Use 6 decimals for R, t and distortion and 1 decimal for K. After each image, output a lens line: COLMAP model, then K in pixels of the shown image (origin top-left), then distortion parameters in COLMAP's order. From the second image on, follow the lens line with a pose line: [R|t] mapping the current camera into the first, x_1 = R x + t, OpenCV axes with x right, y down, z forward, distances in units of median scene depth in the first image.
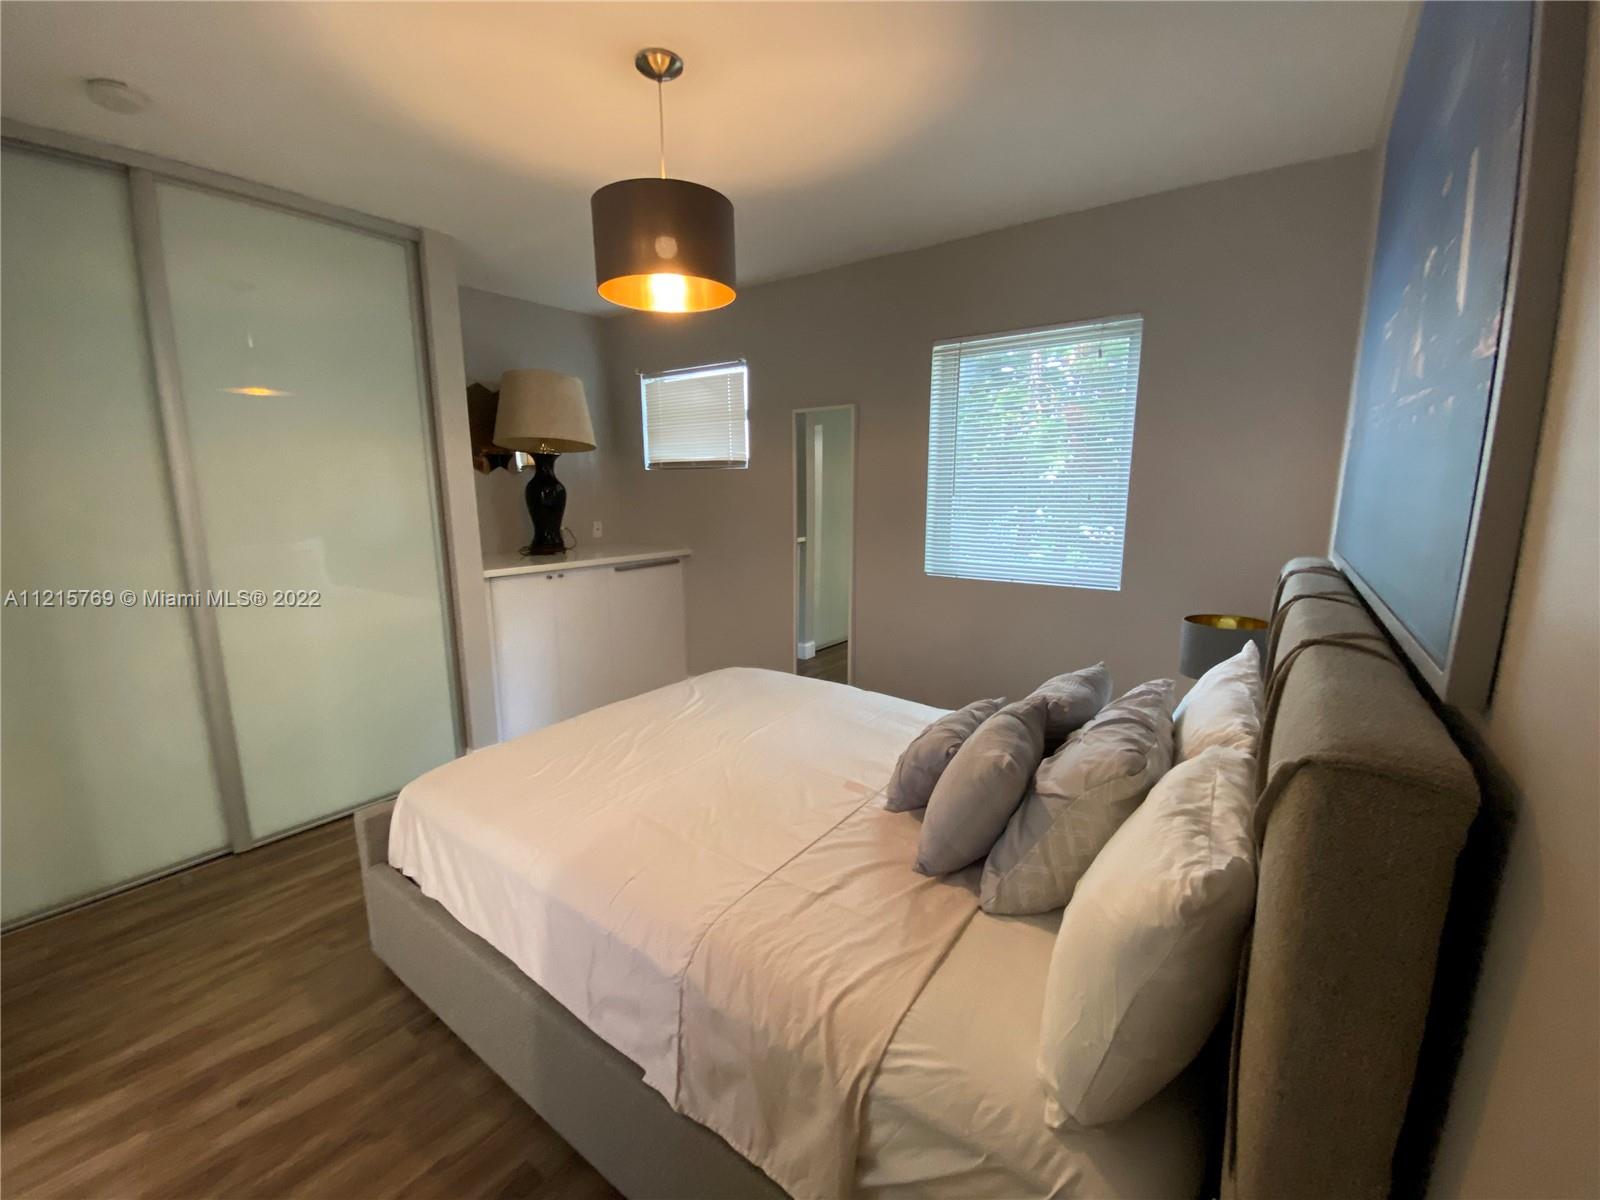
lens RADIAL K [[641.2, 0, 800.0], [0, 641.2, 600.0], [0, 0, 1]] dist [0.014358, -0.022970]
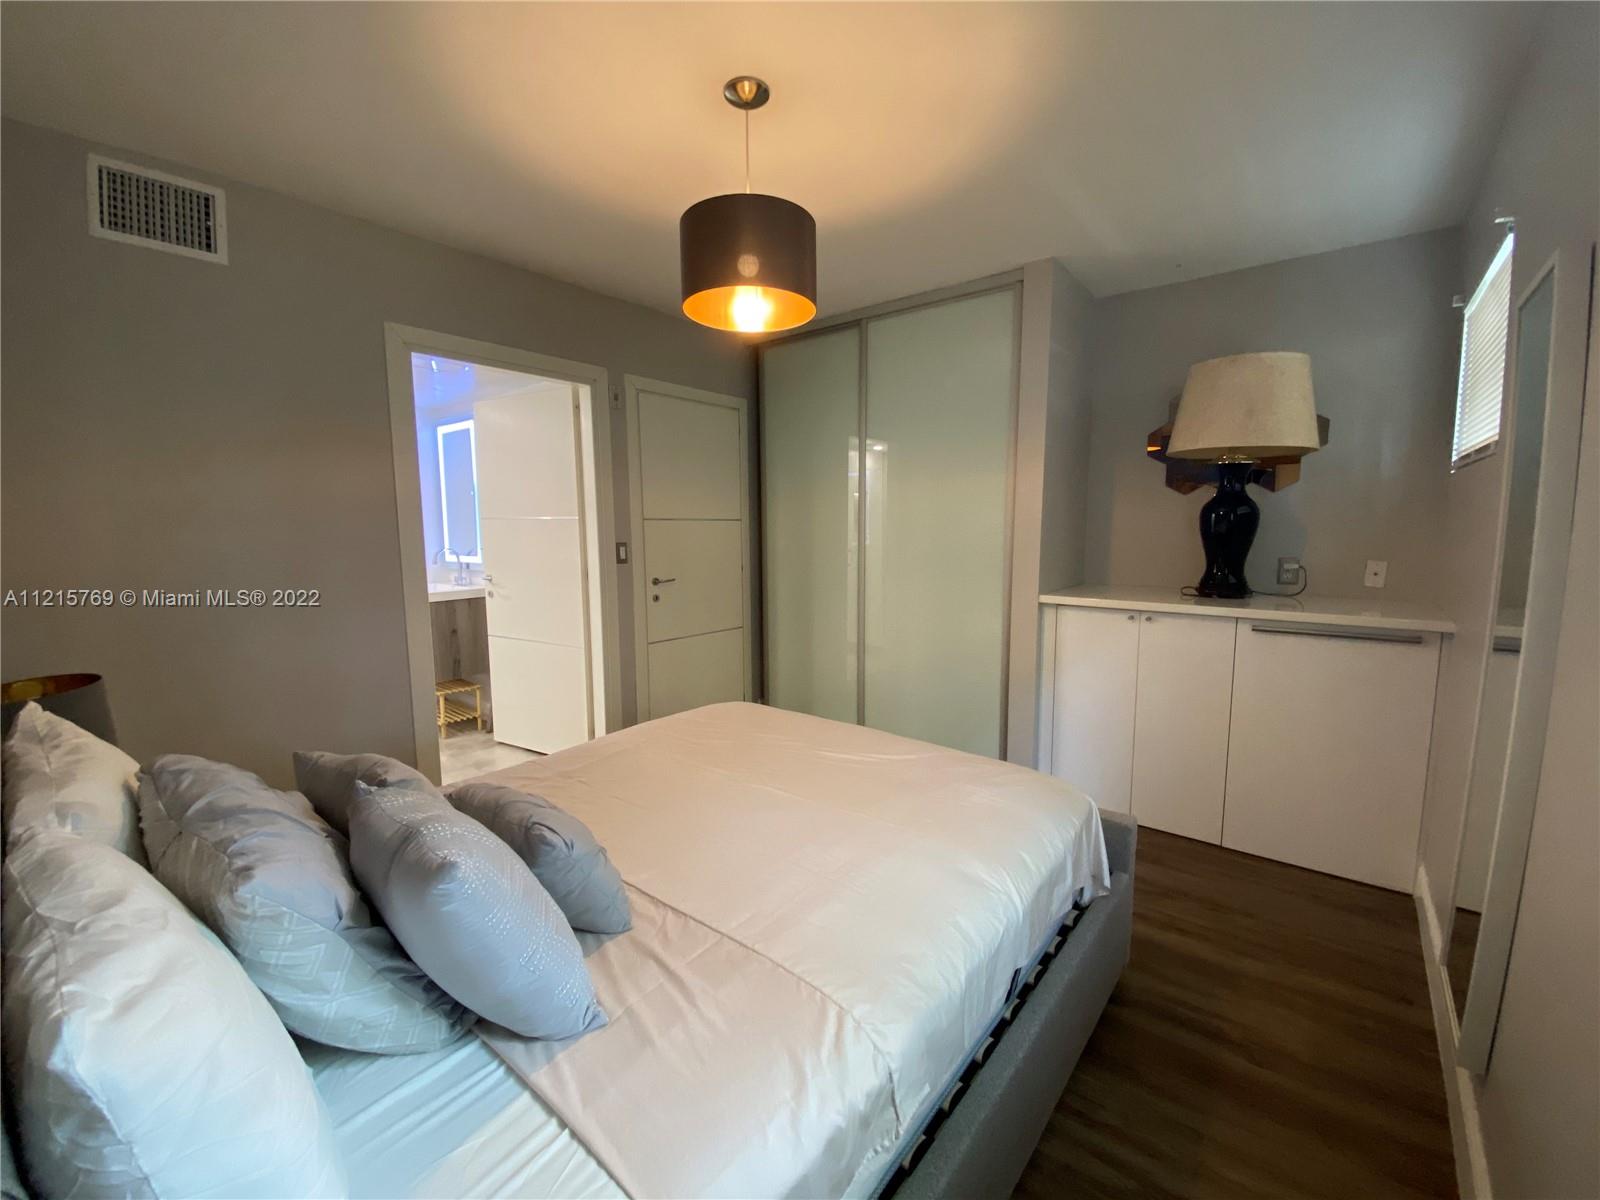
lens RADIAL K [[650.0, 0, 796.1], [0, 650.0, 597.6], [0, 0, 1]] dist [0.006456, -0.016619]
pose [[-0.053860, 0.120136, -0.991295, 0.486530], [-0.167500, 0.977583, 0.127575, -0.102632], [0.984400, 0.172913, -0.032530, 0.656738]]
